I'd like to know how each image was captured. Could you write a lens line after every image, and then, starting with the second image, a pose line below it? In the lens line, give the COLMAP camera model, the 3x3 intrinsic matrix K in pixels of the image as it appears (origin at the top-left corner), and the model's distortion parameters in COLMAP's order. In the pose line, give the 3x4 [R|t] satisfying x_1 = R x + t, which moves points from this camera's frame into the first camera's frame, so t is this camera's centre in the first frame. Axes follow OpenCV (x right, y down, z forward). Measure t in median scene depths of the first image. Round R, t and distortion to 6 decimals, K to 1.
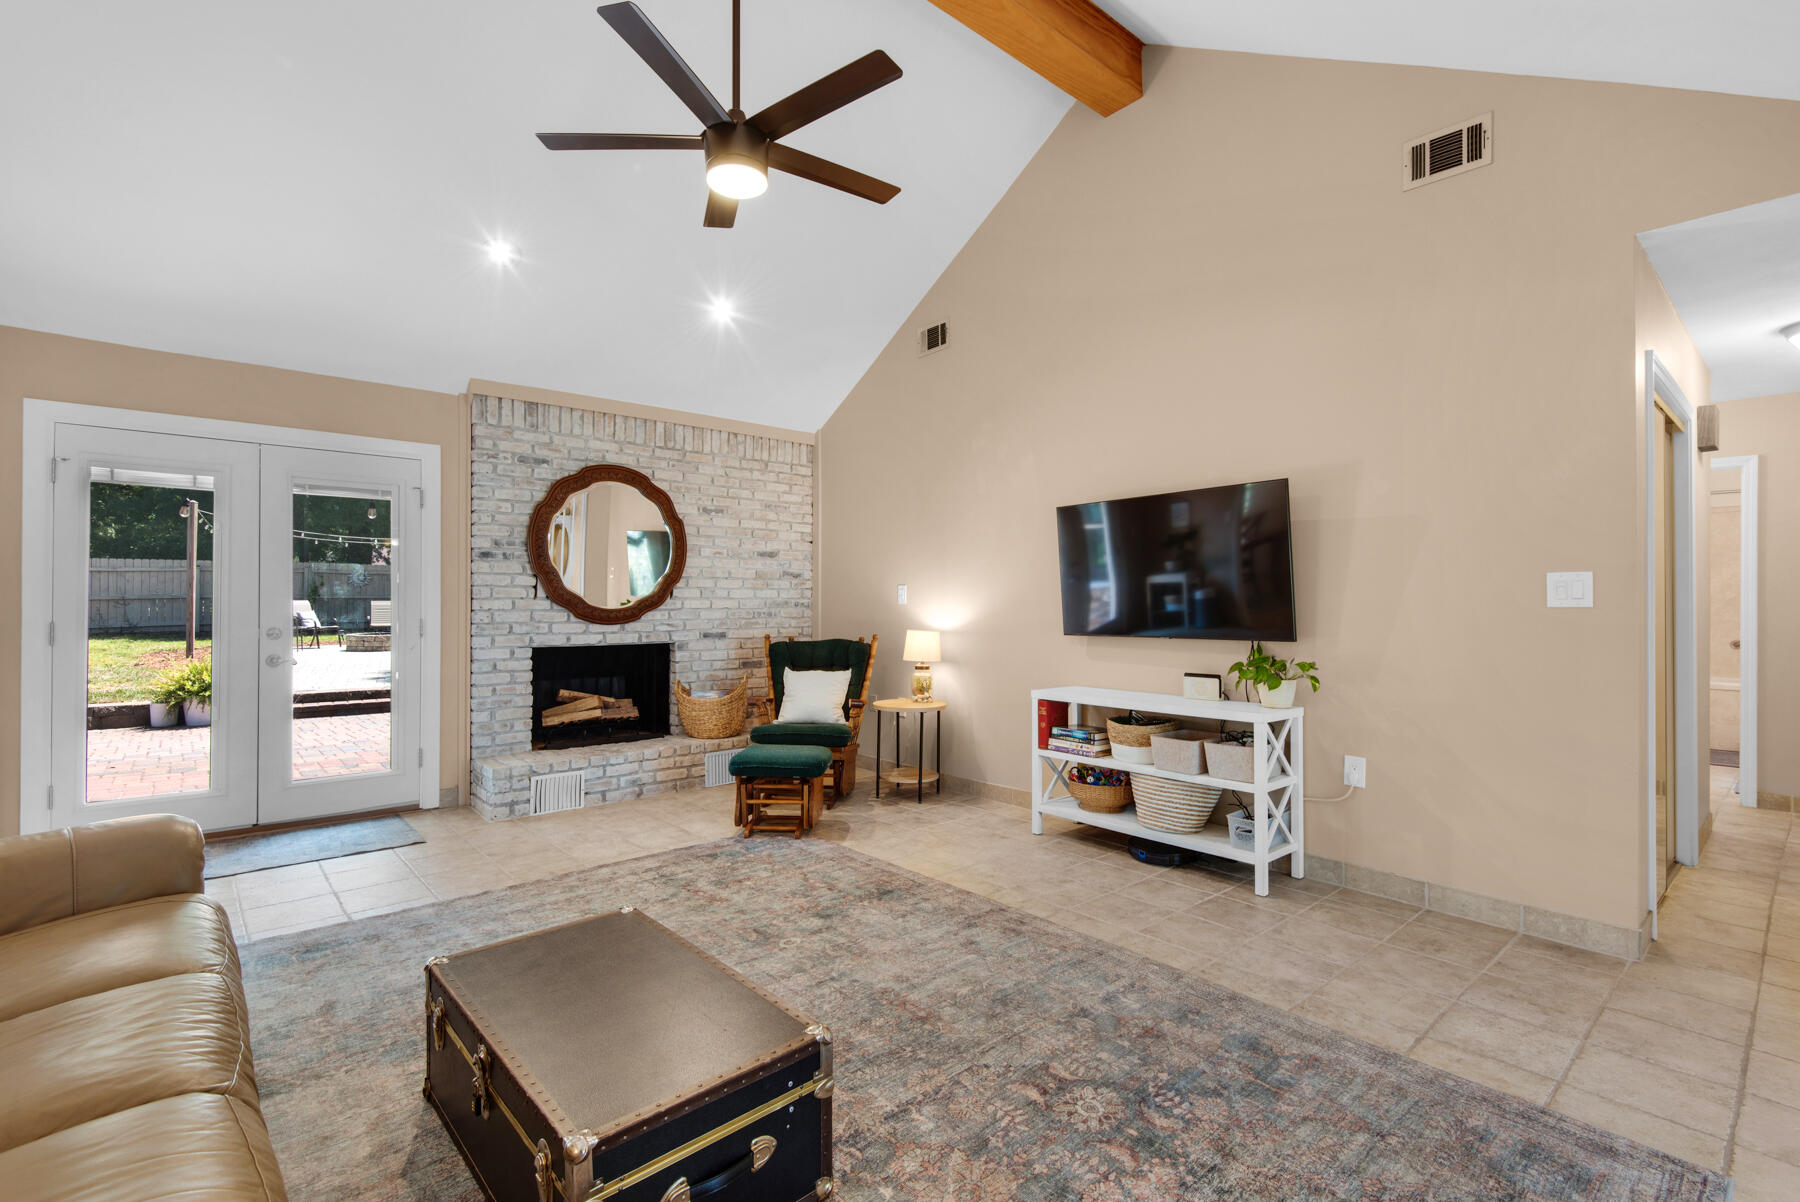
lens RADIAL K [[809.8, 0, 898.7], [0, 809.8, 601.7], [0, 0, 1]] dist [0.016999, -0.006744]
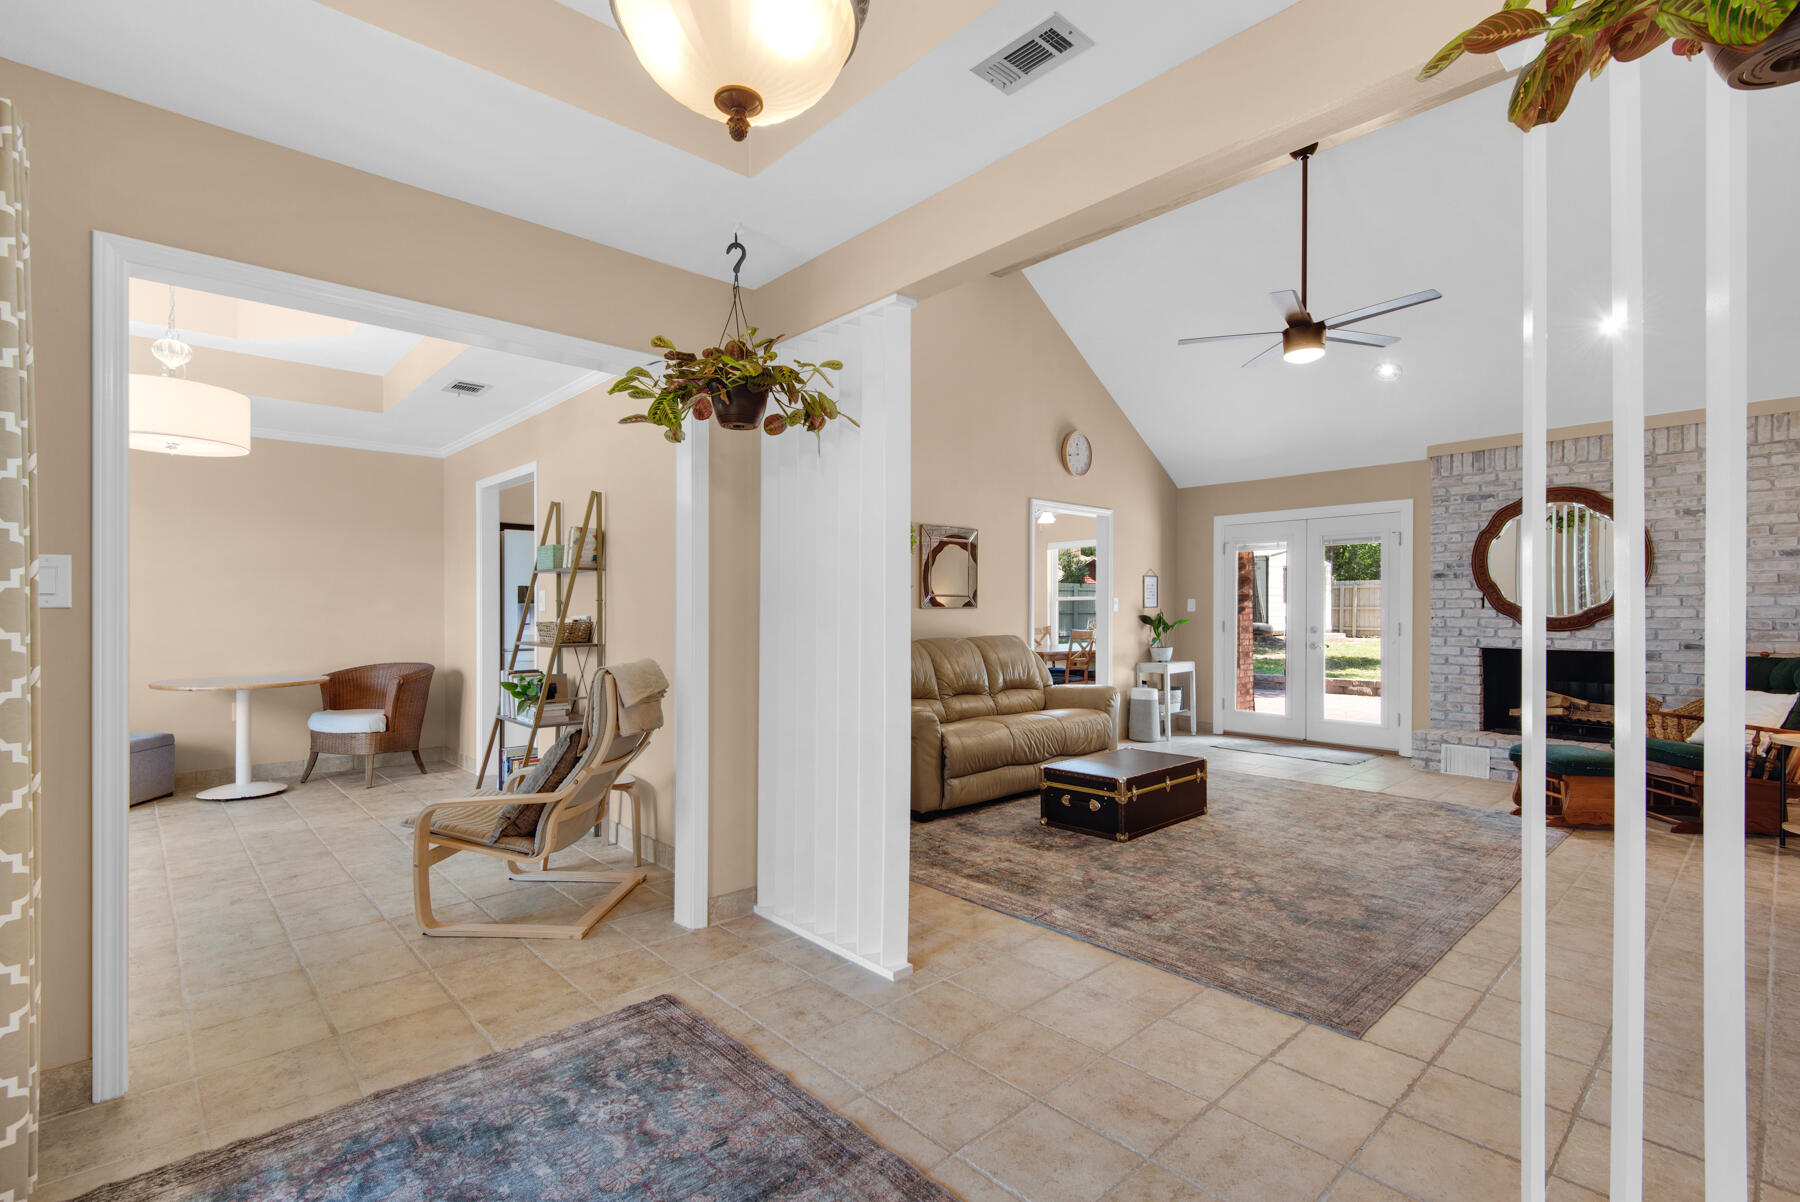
lens RADIAL K [[809.8, 0, 889.5], [0, 809.8, 607.2], [0, 0, 1]] dist [0.016999, -0.006744]
pose [[0.029901, -0.004711, -0.999542, 0.793925], [0.002872, 0.999985, -0.004627, -0.002401], [0.999549, -0.002733, 0.029914, 0.060284]]
